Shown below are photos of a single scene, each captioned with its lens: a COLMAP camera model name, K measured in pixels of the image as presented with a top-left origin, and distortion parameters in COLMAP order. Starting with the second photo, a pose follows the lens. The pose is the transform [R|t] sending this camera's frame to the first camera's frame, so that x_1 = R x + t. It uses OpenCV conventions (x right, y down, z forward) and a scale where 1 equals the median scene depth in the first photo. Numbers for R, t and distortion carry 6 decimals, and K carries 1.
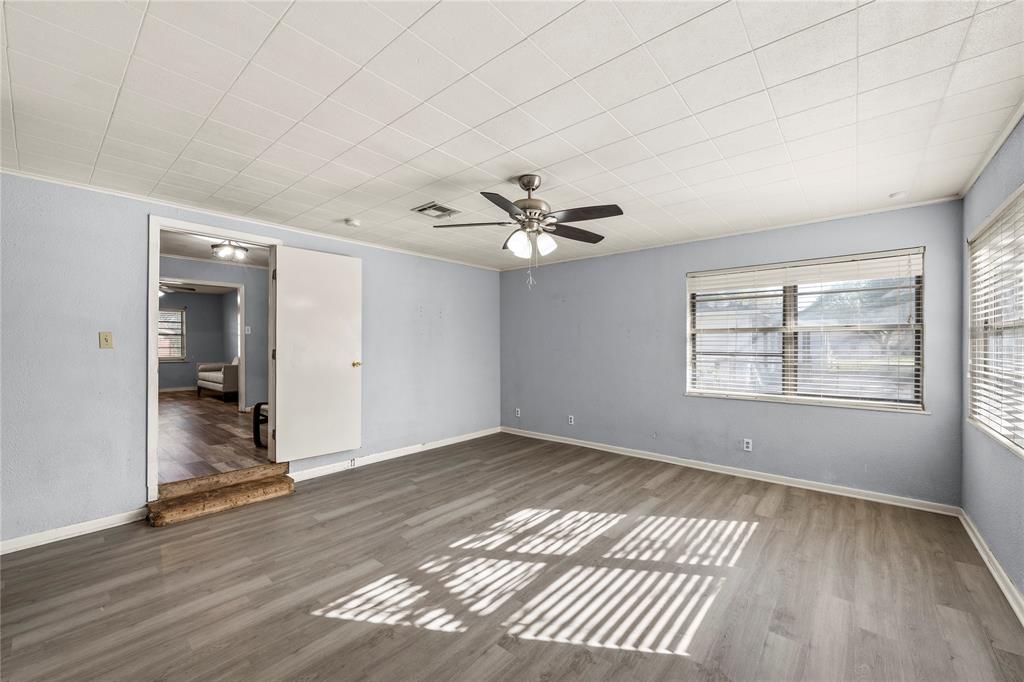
lens RADIAL K [[388.7, 0, 516.2], [0, 388.7, 344.4], [0, 0, 1]] dist [-0.001444, -0.000123]
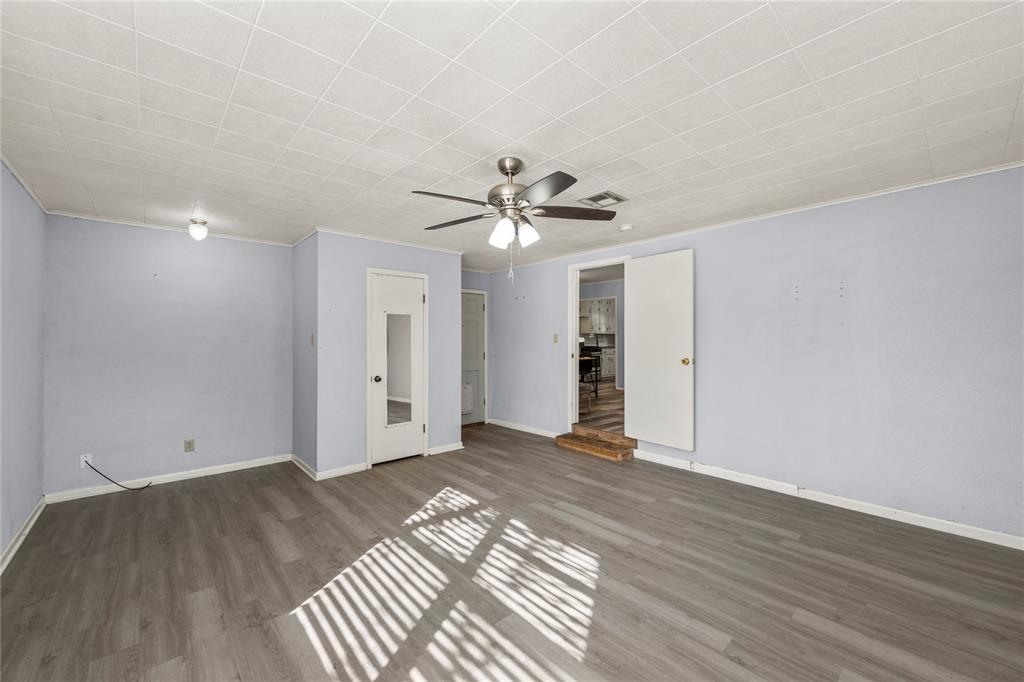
lens RADIAL K [[393.4, 0, 512.0], [0, 393.4, 341.0], [0, 0, 1]] dist [0.026072, 0.000014]
pose [[-0.113849, 0.000627, -0.993498, 0.947325], [0.009626, 0.999954, -0.000472, -0.005407], [0.993451, -0.009618, -0.113849, 1.094160]]
